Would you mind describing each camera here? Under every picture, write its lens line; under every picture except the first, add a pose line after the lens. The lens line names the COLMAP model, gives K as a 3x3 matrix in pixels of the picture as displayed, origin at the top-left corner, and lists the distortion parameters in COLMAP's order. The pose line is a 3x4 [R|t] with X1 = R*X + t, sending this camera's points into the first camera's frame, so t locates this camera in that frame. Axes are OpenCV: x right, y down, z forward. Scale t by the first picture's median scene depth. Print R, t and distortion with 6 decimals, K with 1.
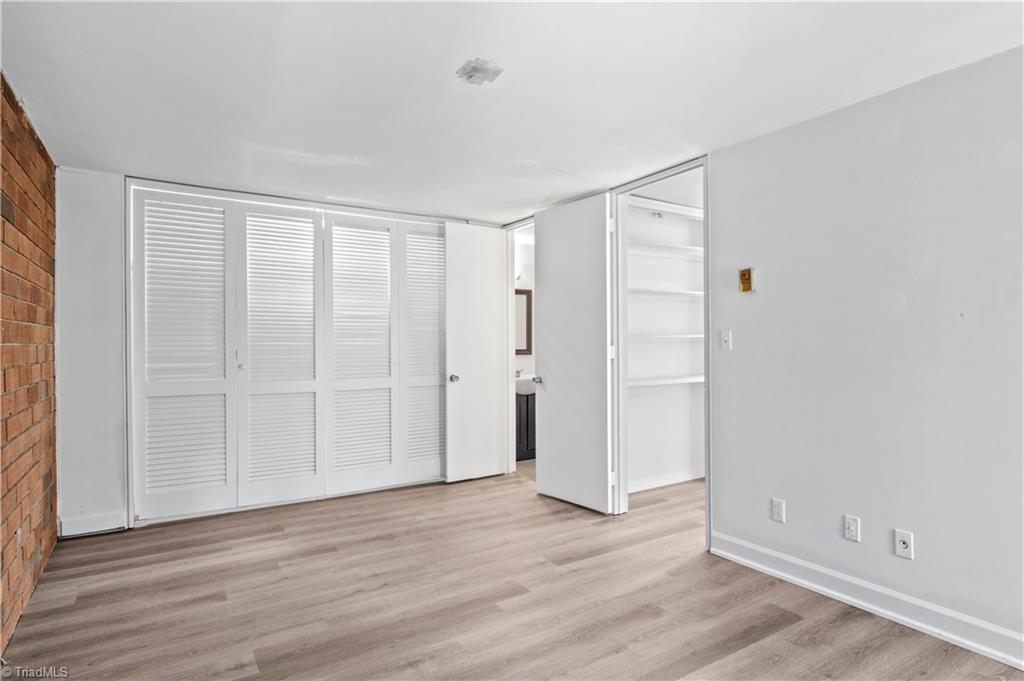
lens RADIAL K [[540.9, 0, 518.4], [0, 540.9, 343.8], [0, 0, 1]] dist [-0.000551, -0.003304]
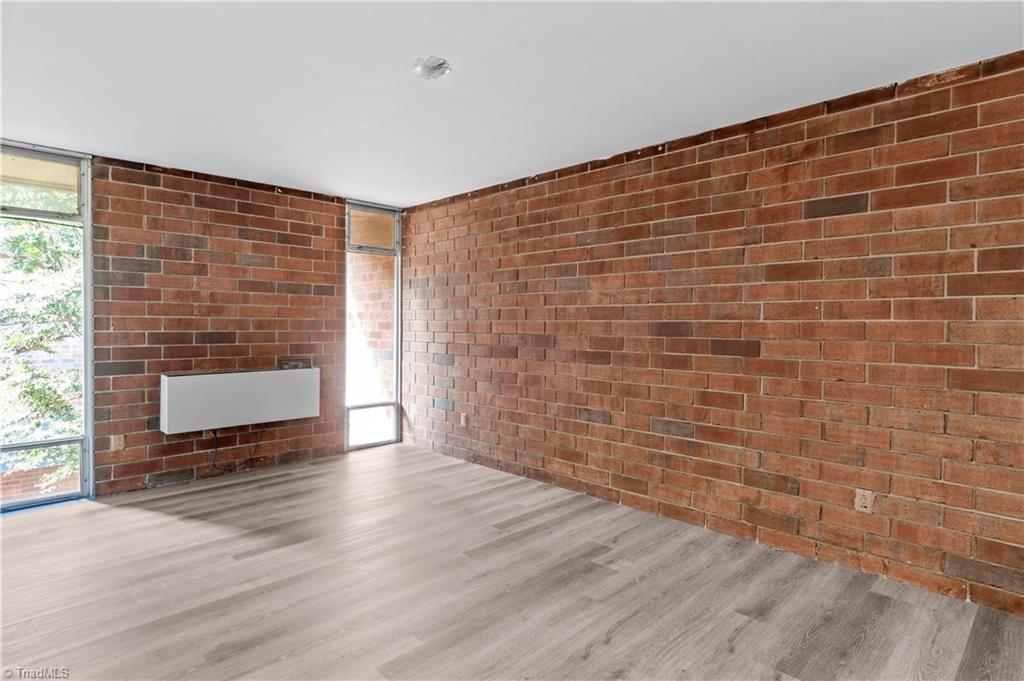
lens RADIAL K [[540.9, 0, 522.0], [0, 540.9, 334.7], [0, 0, 1]] dist [-0.000551, -0.003304]
pose [[-0.974768, 0.005995, -0.223141, -0.008917], [0.000344, 0.999678, 0.025355, 0.003444], [0.223221, 0.024639, -0.974456, 1.745403]]
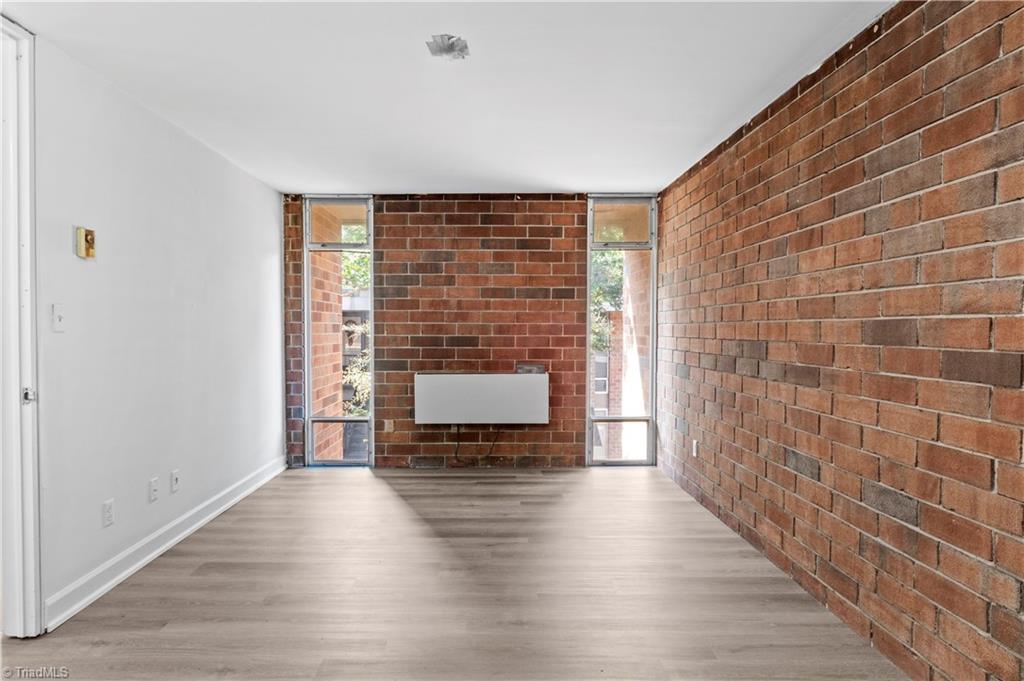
lens RADIAL K [[595.7, 0, 505.9], [0, 595.7, 340.7], [0, 0, 1]] dist [-0.002118, -0.004216]
pose [[-0.848319, -0.003563, 0.529474, -0.614821], [0.007585, 0.999793, 0.018881, 0.014744], [-0.529432, 0.020033, -0.848116, 1.556069]]
